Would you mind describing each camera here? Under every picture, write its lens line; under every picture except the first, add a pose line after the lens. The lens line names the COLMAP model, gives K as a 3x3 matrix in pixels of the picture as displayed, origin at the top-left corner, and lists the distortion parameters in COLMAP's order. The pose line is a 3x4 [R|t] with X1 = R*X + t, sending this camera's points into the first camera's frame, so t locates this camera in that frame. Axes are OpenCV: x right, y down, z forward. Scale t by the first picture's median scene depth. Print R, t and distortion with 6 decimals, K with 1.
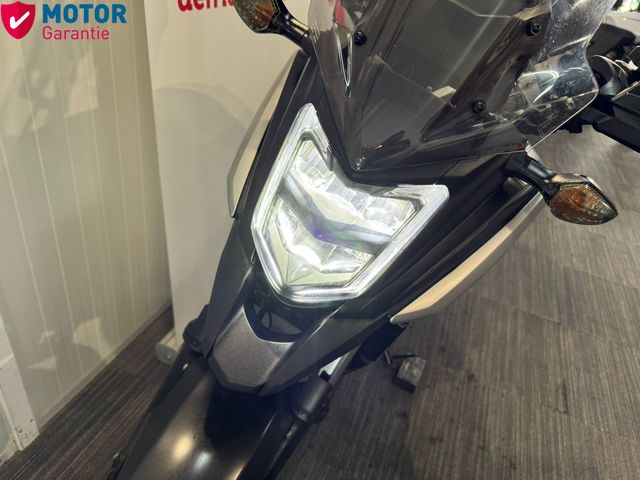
lens RADIAL K [[456.1, 0, 317.5], [0, 456.1, 239.7], [0, 0, 1]] dist [0.030865, -0.042804]
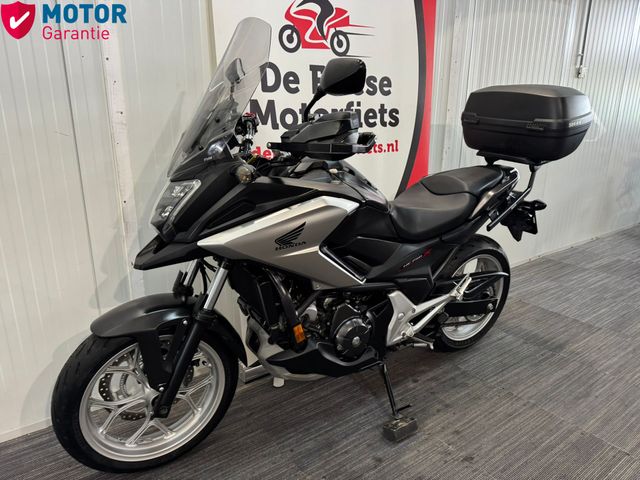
lens RADIAL K [[456.1, 0, 315.3], [0, 456.1, 240.6], [0, 0, 1]] dist [0.030865, -0.042804]
pose [[0.836769, 0.009635, -0.547472, 0.680963], [-0.204209, 0.933201, -0.295693, 0.246220], [0.508052, 0.359225, 0.782841, -0.160869]]
